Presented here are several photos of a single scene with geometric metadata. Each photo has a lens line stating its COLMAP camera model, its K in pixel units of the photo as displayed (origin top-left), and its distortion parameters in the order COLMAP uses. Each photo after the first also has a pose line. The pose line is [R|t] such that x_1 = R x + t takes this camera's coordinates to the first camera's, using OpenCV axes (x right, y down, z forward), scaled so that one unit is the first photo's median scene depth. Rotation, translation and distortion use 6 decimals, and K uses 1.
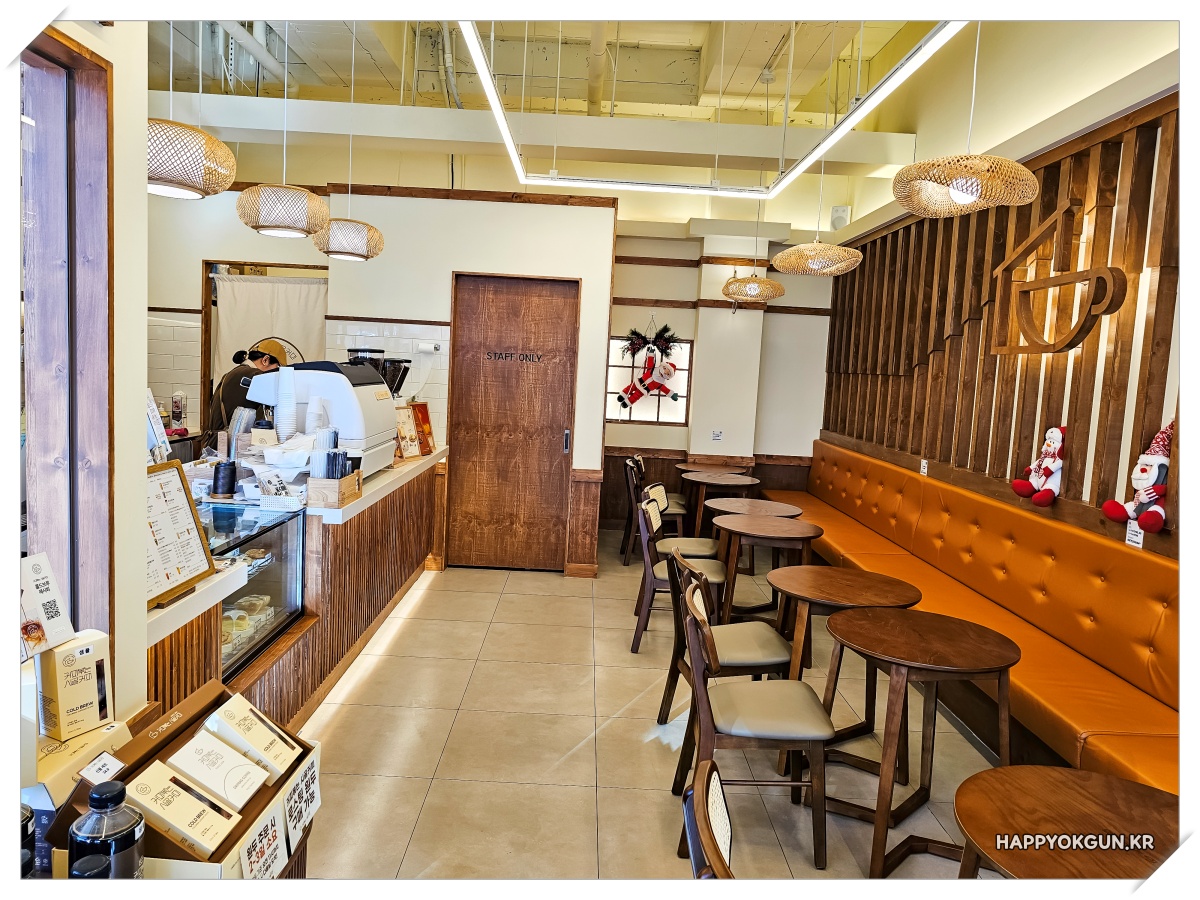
lens RADIAL K [[818.8, 0, 601.8], [0, 818.8, 438.3], [0, 0, 1]] dist [-0.015103, 0.015724]
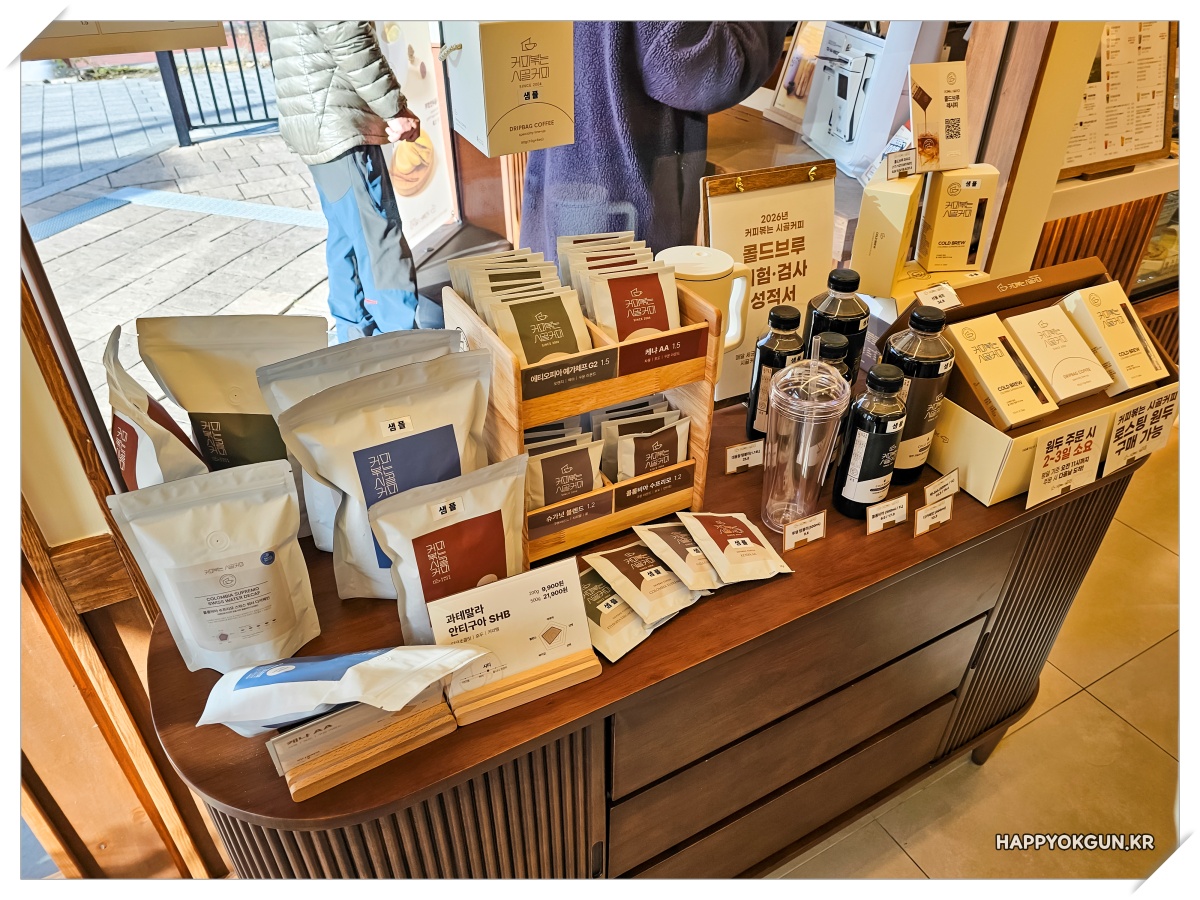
lens RADIAL K [[818.8, 0, 600.1], [0, 818.8, 448.9], [0, 0, 1]] dist [-0.015103, 0.015724]
pose [[0.470745, 0.447776, -0.760195, 0.005601], [-0.057713, 0.875419, 0.479907, 0.107090], [0.880380, -0.182041, 0.437942, 0.174049]]
